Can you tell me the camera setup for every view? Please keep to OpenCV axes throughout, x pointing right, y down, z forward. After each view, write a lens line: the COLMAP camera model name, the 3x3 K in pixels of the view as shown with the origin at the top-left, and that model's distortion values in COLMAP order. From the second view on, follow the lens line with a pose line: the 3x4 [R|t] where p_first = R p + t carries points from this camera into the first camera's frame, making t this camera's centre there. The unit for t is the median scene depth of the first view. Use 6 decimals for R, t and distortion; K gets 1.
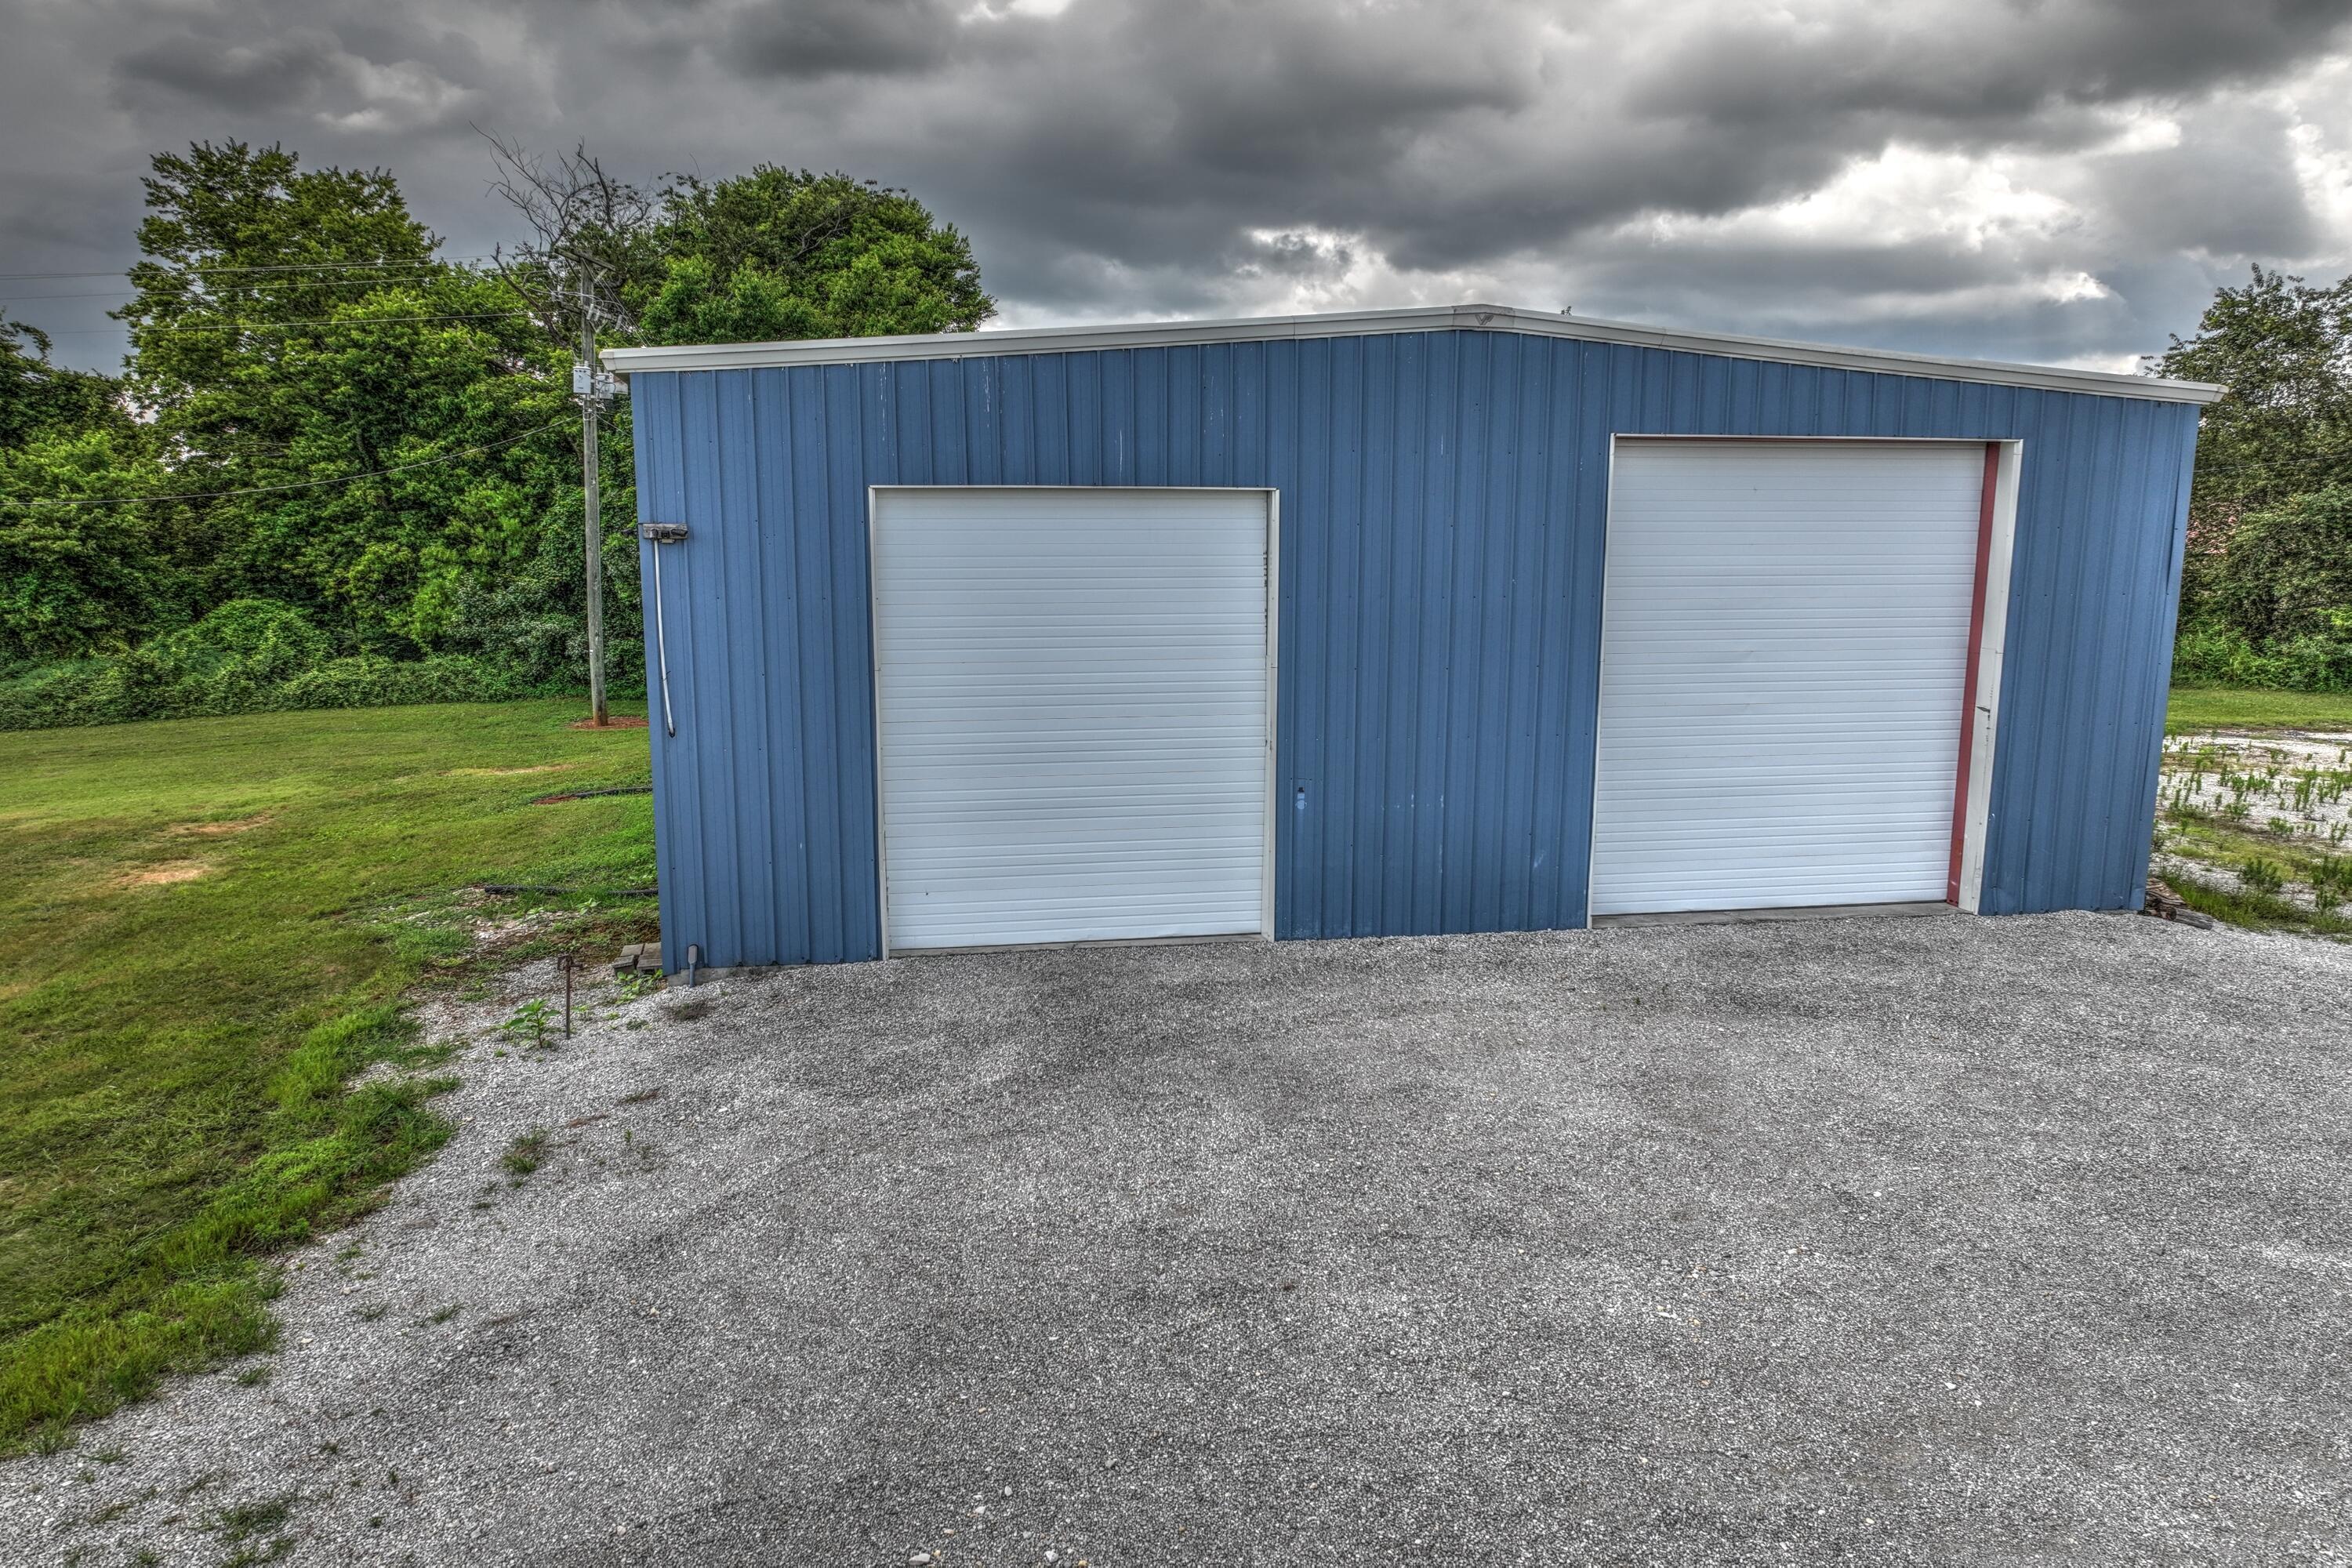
lens RADIAL K [[1639.8, 0, 1190.6], [0, 1639.8, 832.9], [0, 0, 1]] dist [-0.001371, -0.001491]
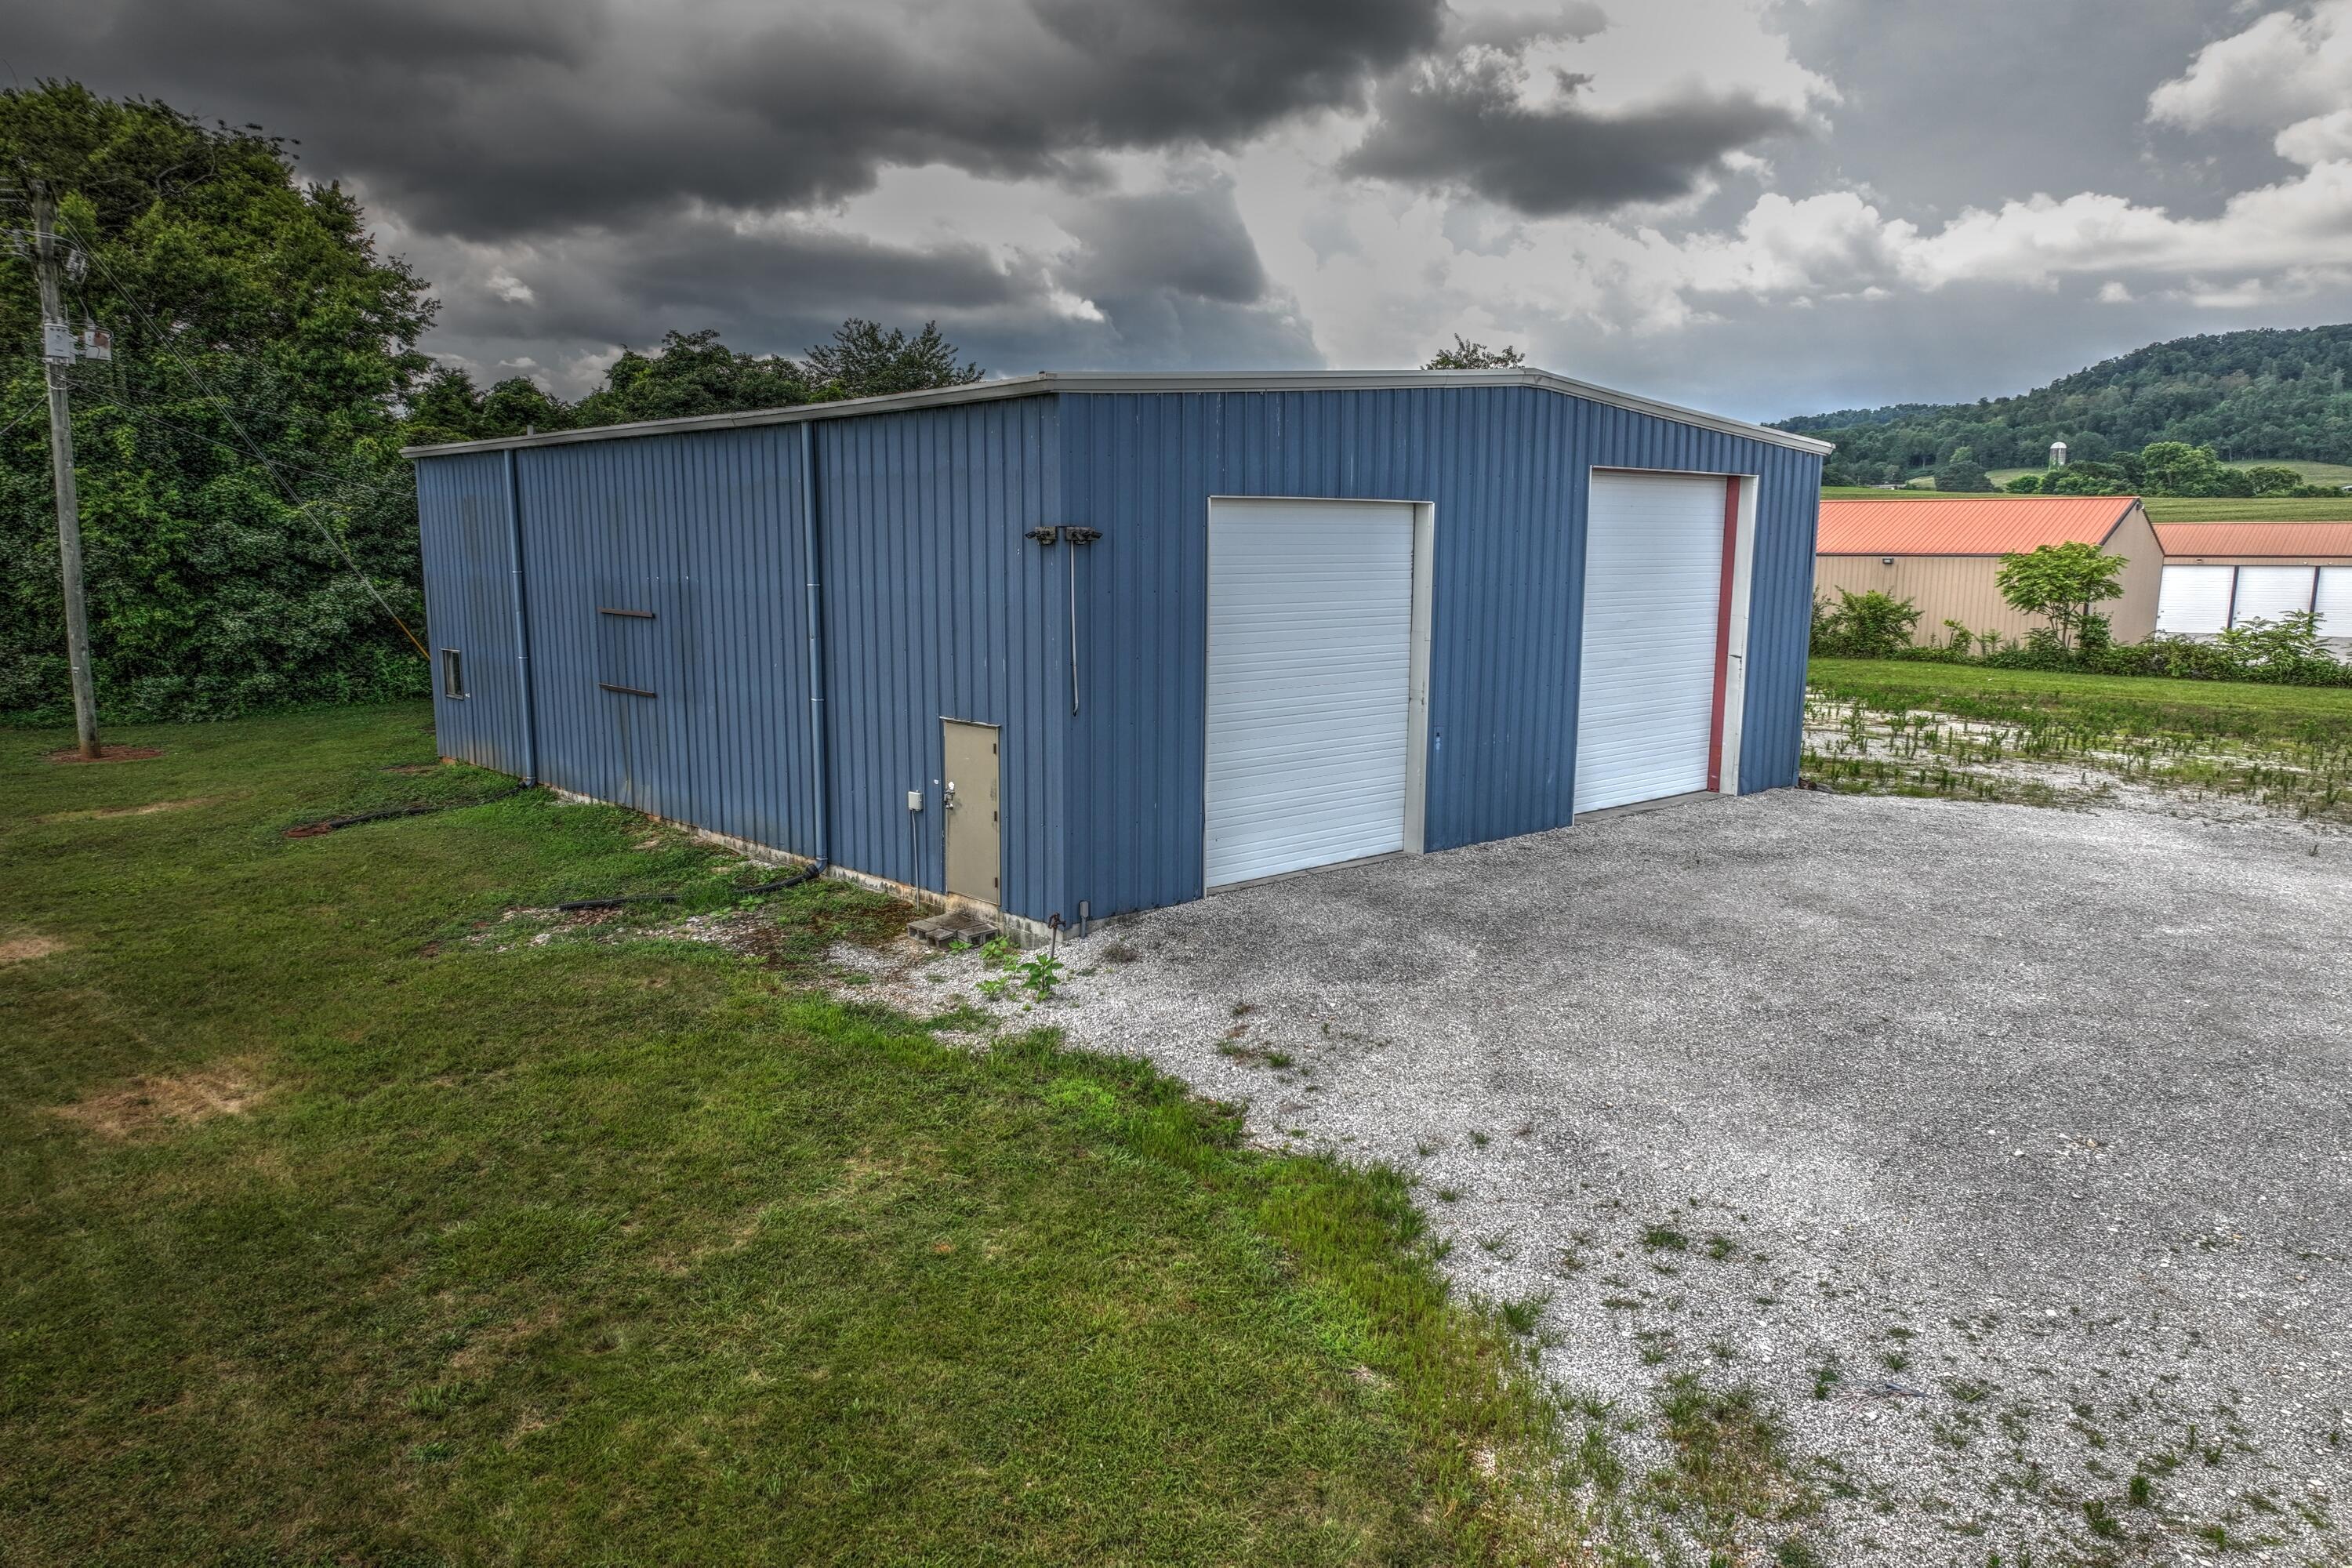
lens RADIAL K [[1639.8, 0, 1190.6], [0, 1639.8, 832.9], [0, 0, 1]] dist [-0.001371, -0.001491]
pose [[0.851129, -0.092161, 0.516804, -0.799031], [0.089642, 0.995525, 0.029898, -0.005301], [-0.517247, 0.020880, 0.855582, -0.004693]]
